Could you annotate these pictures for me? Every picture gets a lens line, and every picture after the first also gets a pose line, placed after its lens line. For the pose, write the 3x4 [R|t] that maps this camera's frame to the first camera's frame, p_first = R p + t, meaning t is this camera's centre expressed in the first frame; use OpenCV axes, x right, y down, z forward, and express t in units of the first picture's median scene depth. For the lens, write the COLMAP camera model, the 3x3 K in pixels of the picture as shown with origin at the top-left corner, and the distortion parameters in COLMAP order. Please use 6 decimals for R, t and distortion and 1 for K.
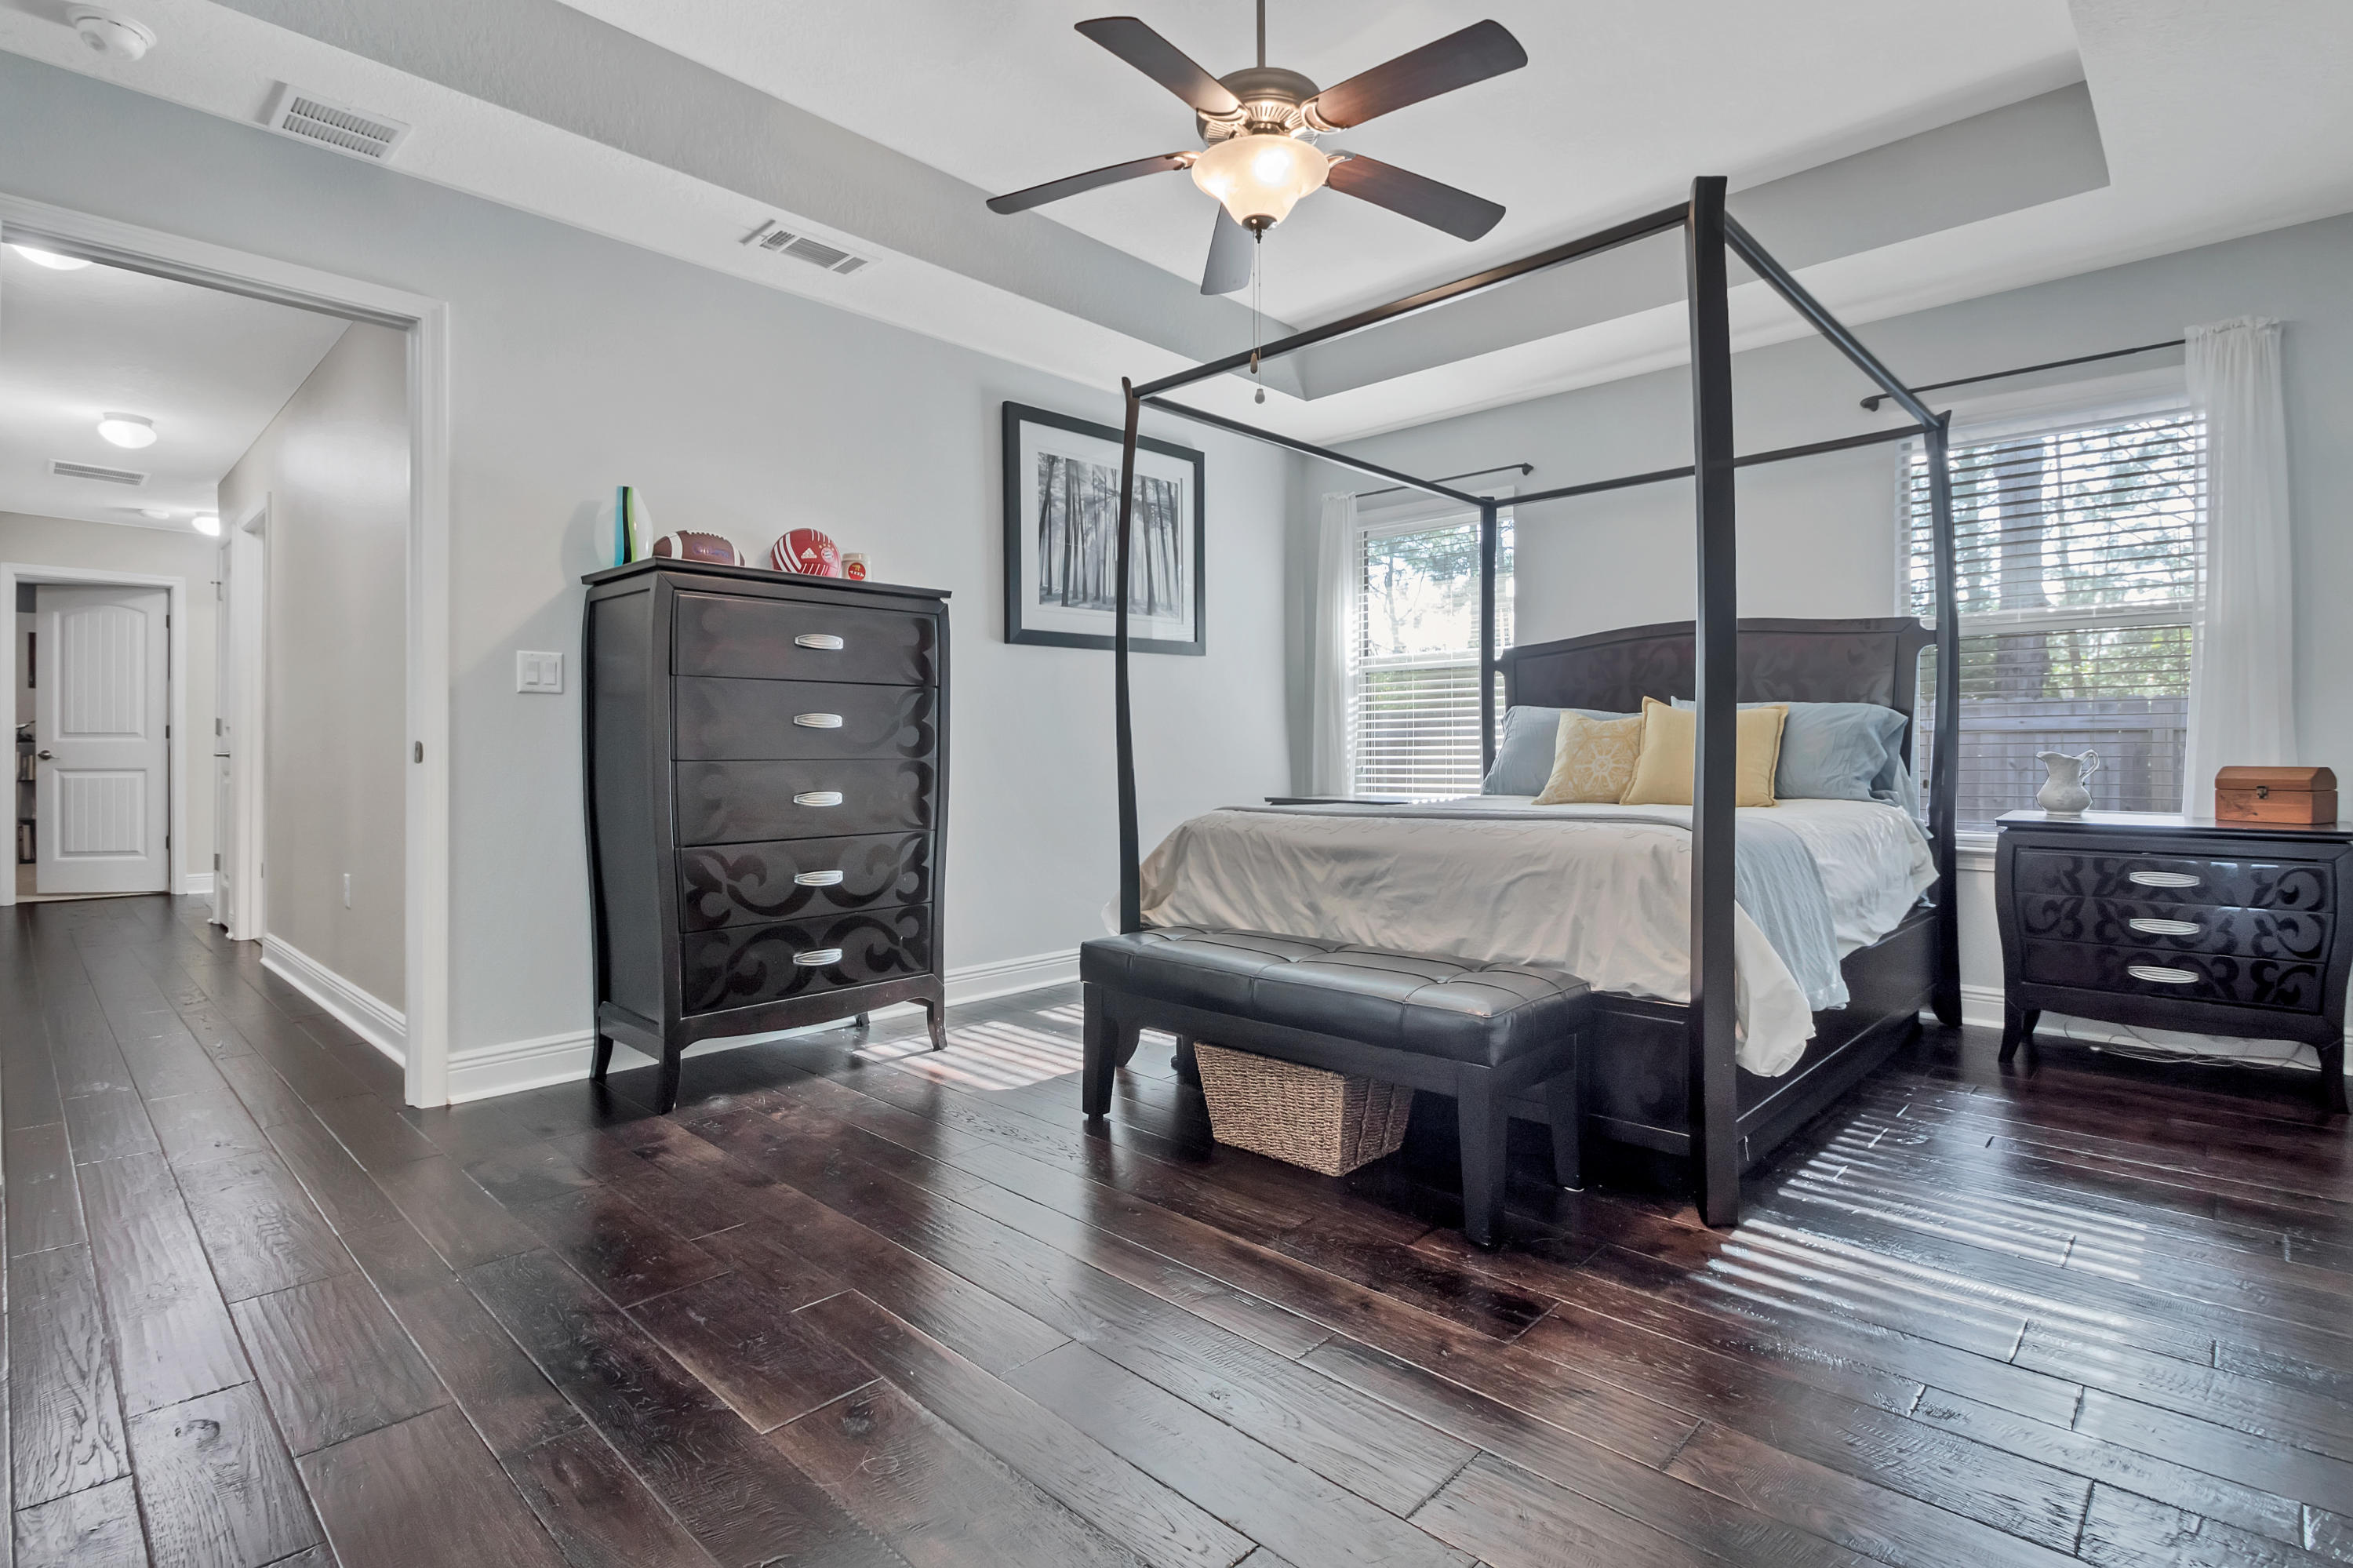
lens RADIAL K [[1117.8, 0, 1162.6], [0, 1117.8, 745.7], [0, 0, 1]] dist [0.000713, -0.010756]
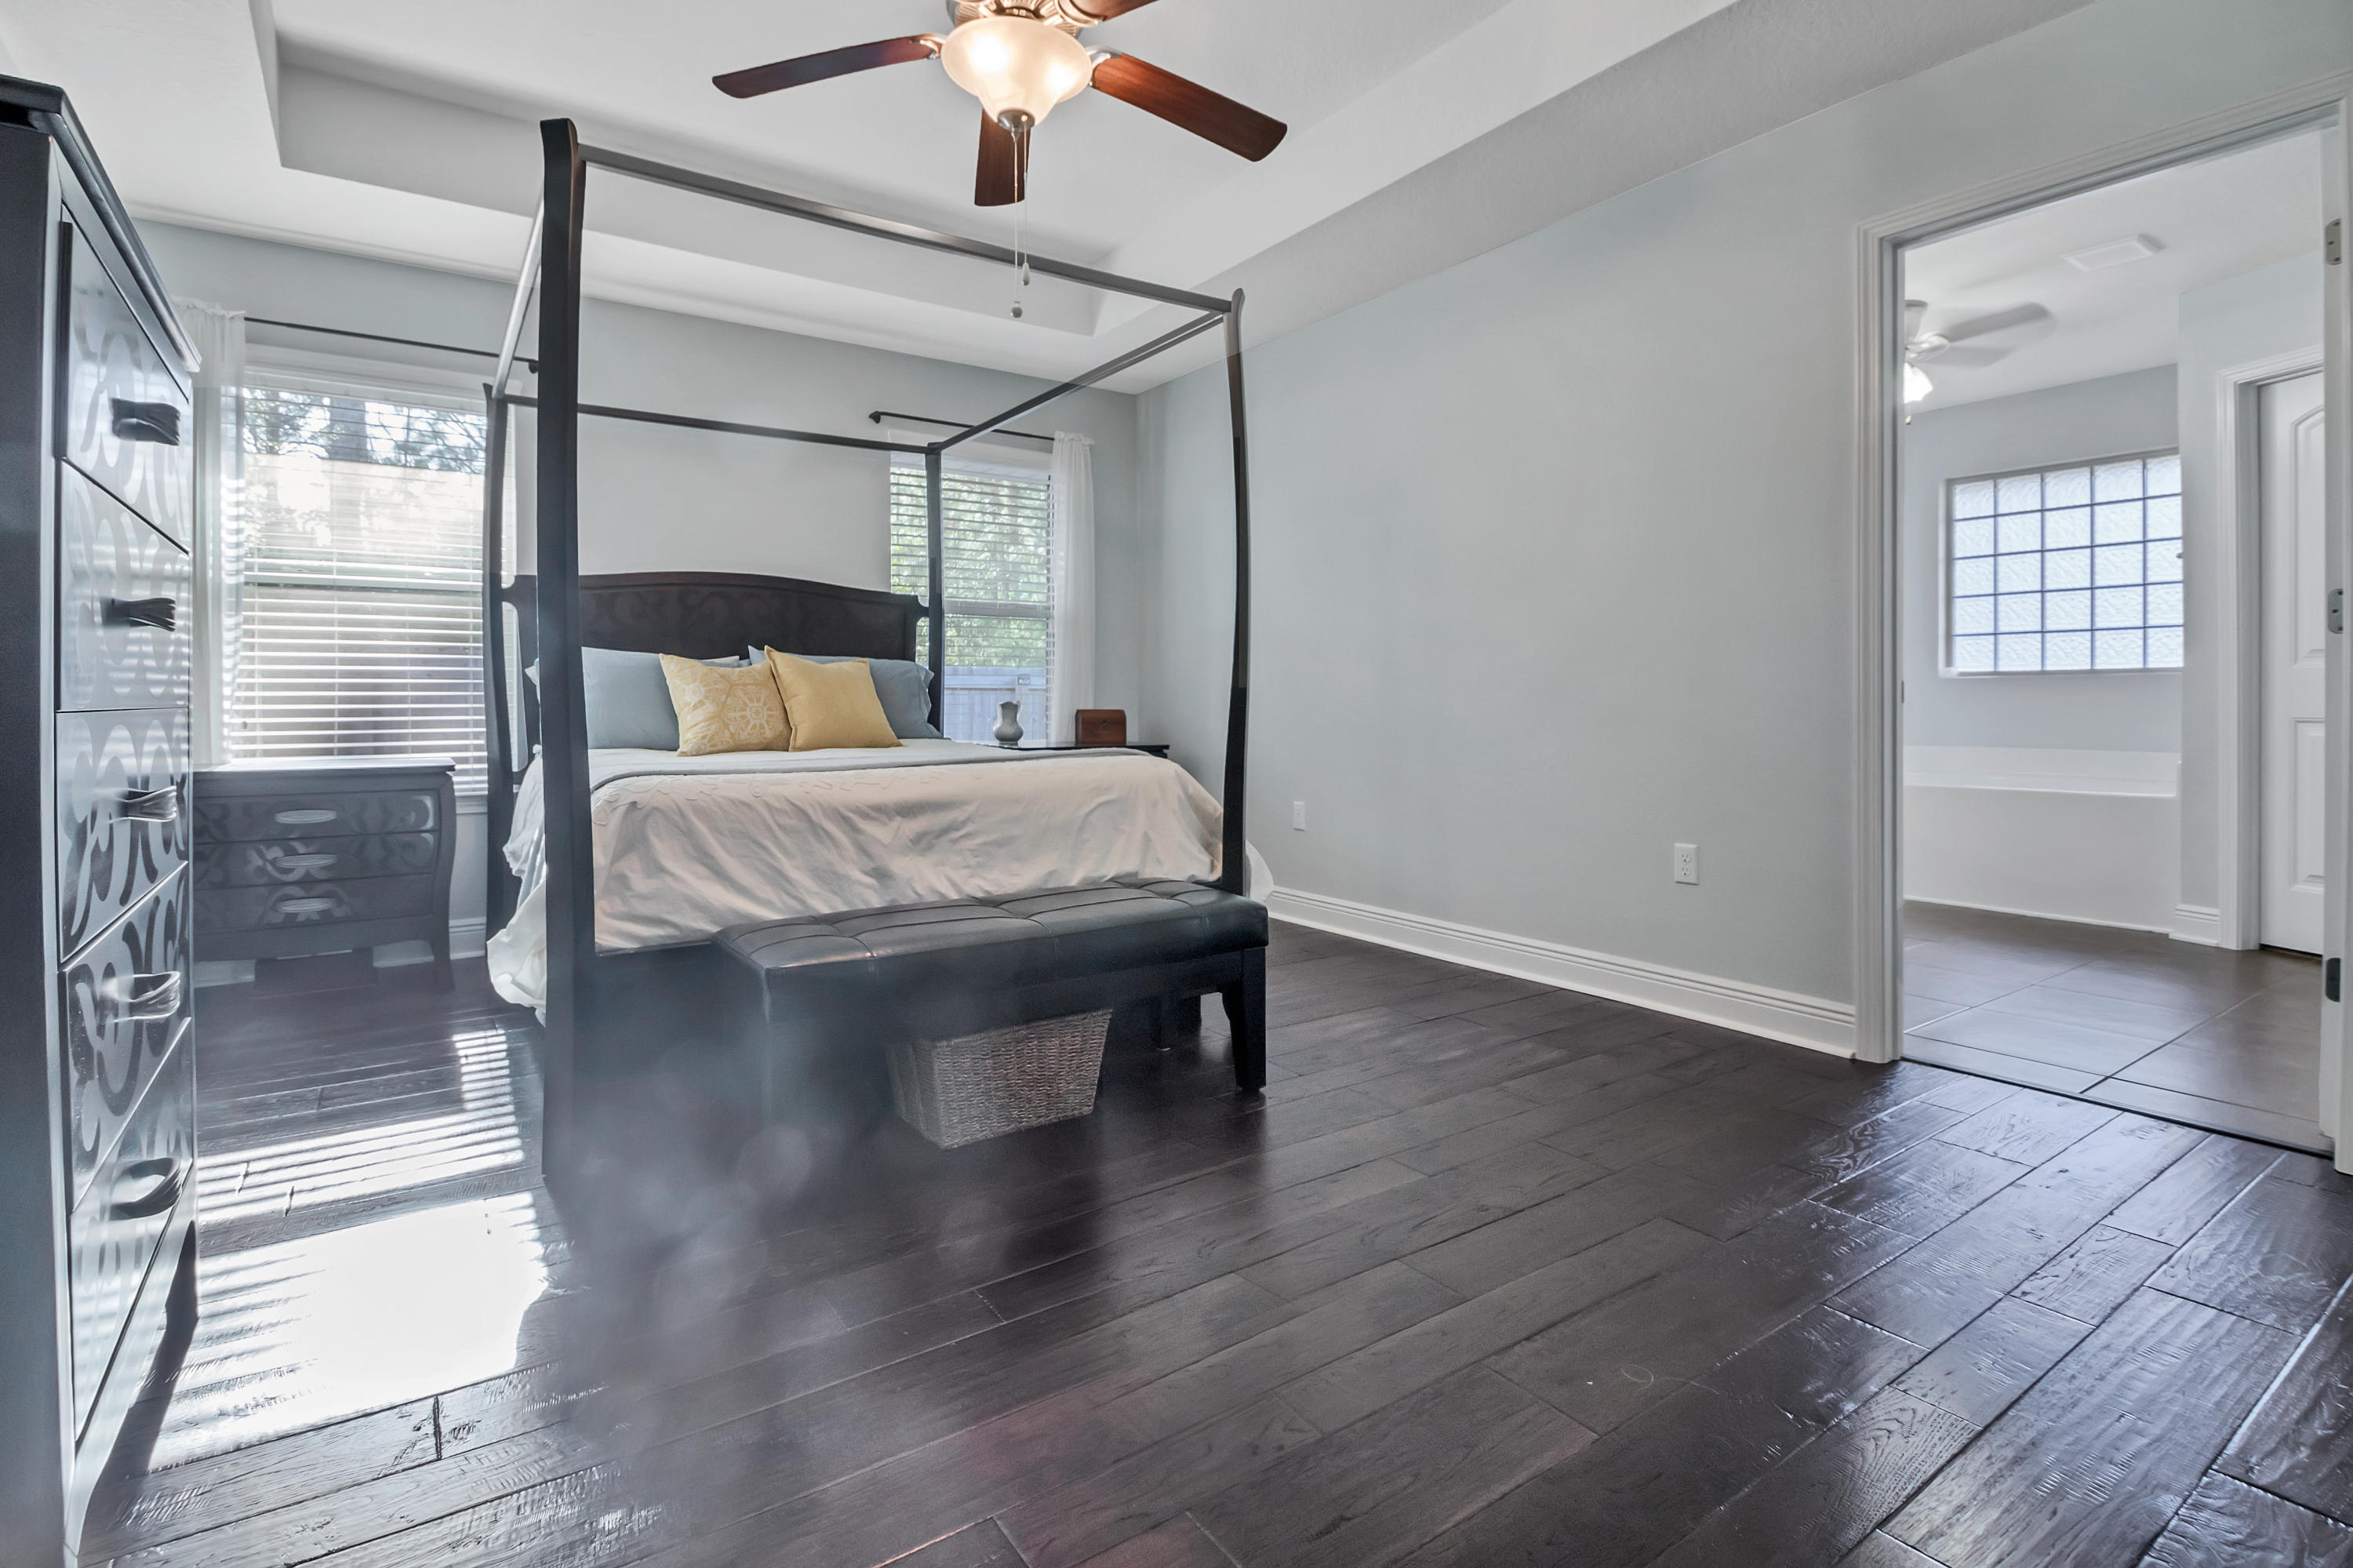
lens RADIAL K [[1095.7, 0, 1171.0], [0, 1095.7, 699.8], [0, 0, 1]] dist [-0.001558, -0.000256]
pose [[0.219744, 0.003454, 0.975551, -0.662844], [-0.009011, 0.999958, -0.001511, 0.006677], [-0.975516, -0.008458, 0.219766, 0.582782]]
